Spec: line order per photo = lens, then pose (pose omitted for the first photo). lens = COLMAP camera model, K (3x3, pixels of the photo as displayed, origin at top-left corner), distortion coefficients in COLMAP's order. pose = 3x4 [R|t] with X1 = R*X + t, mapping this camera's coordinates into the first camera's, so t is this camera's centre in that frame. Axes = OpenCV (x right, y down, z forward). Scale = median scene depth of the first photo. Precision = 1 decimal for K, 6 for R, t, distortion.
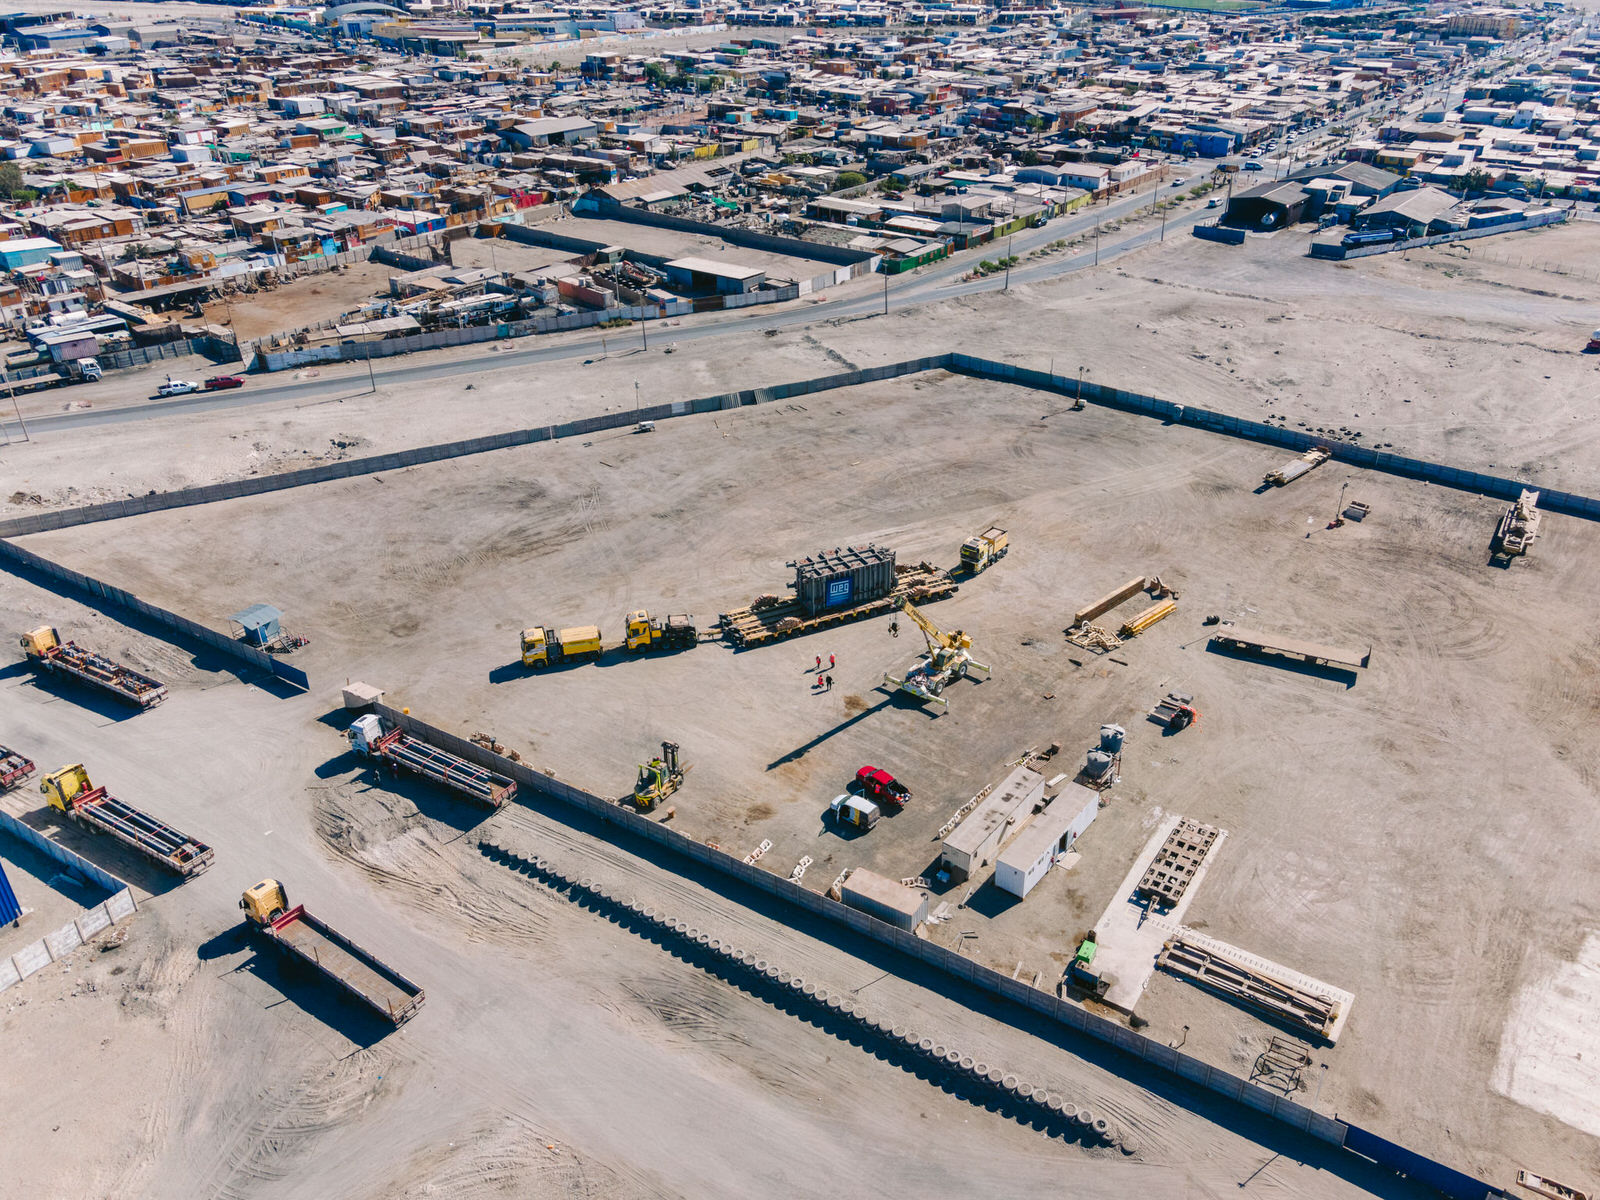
lens RADIAL K [[1237.6, 0, 800.0], [0, 1237.6, 600.0], [0, 0, 1]] dist [-0.003622, -0.001803]
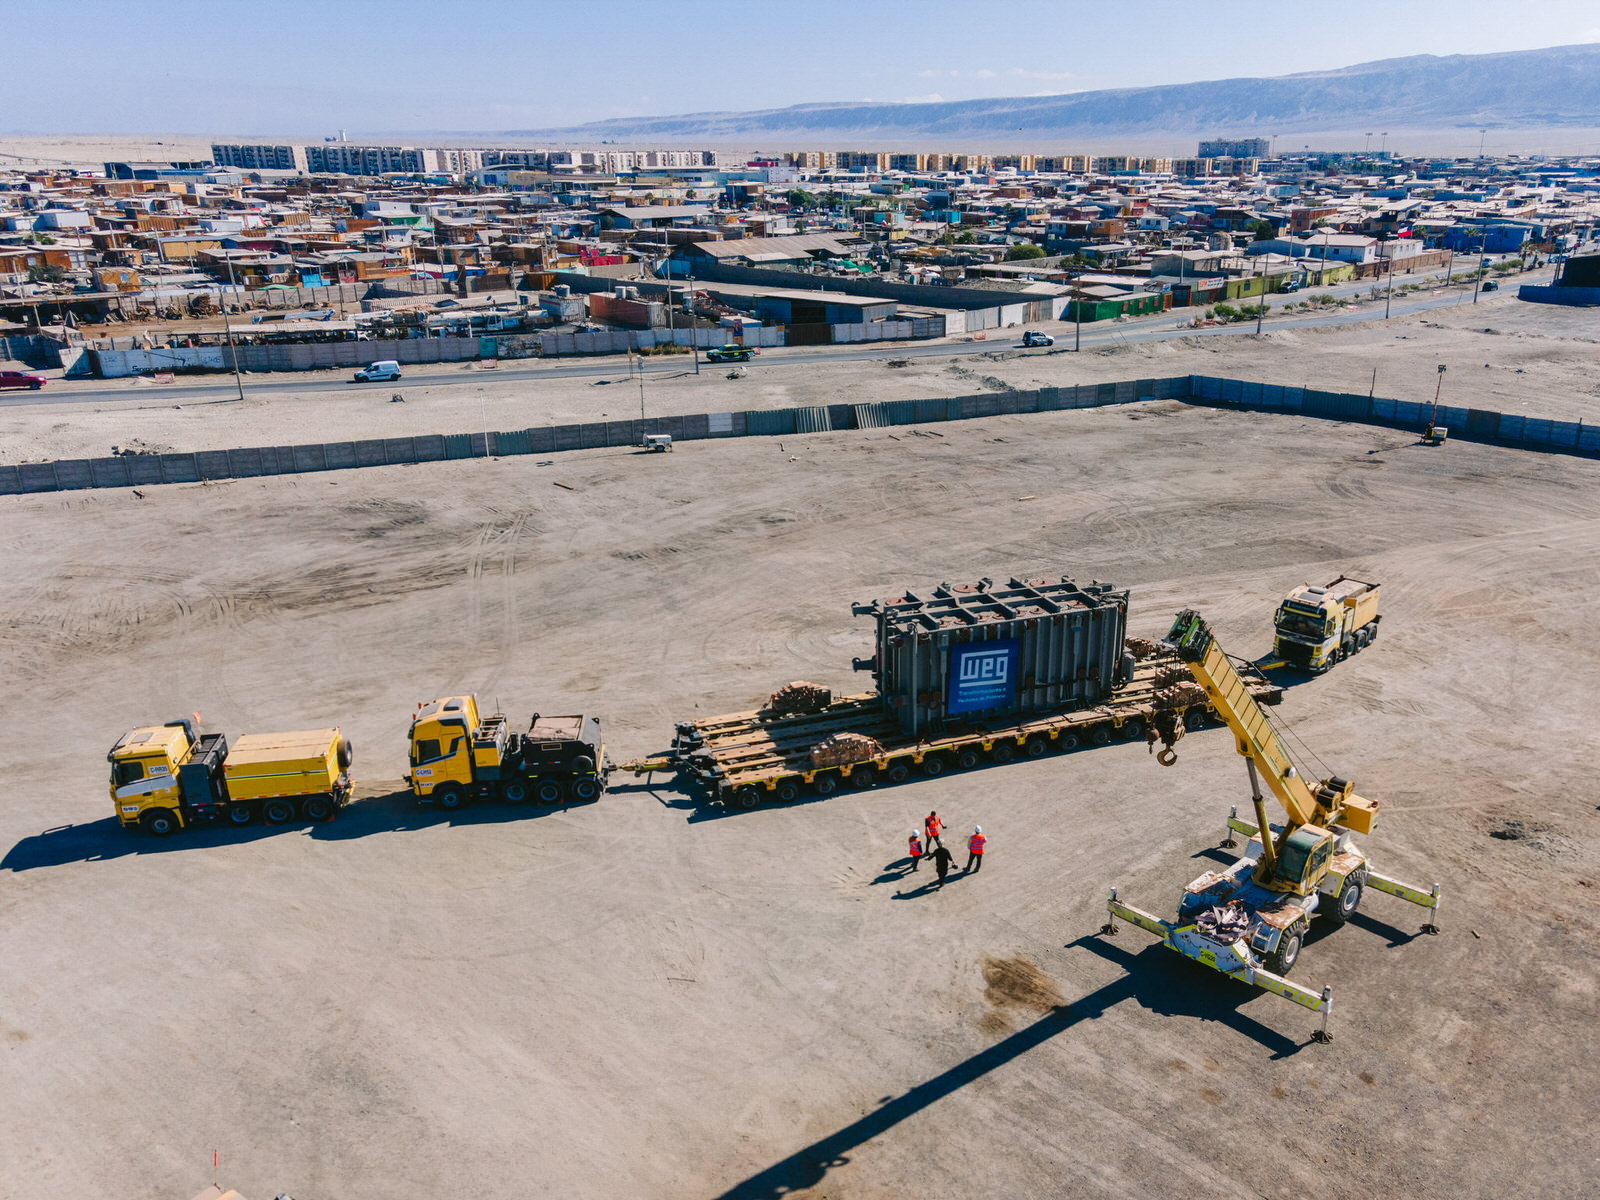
lens RADIAL K [[1434.9, 0, 849.4], [0, 1434.9, 600.6], [0, 0, 1]] dist [0.024180, 0.008898]
pose [[0.996589, 0.037752, -0.073379, 0.018072], [-0.048503, 0.987380, -0.150759, 0.032054], [0.066762, 0.153803, 0.985843, 0.450583]]
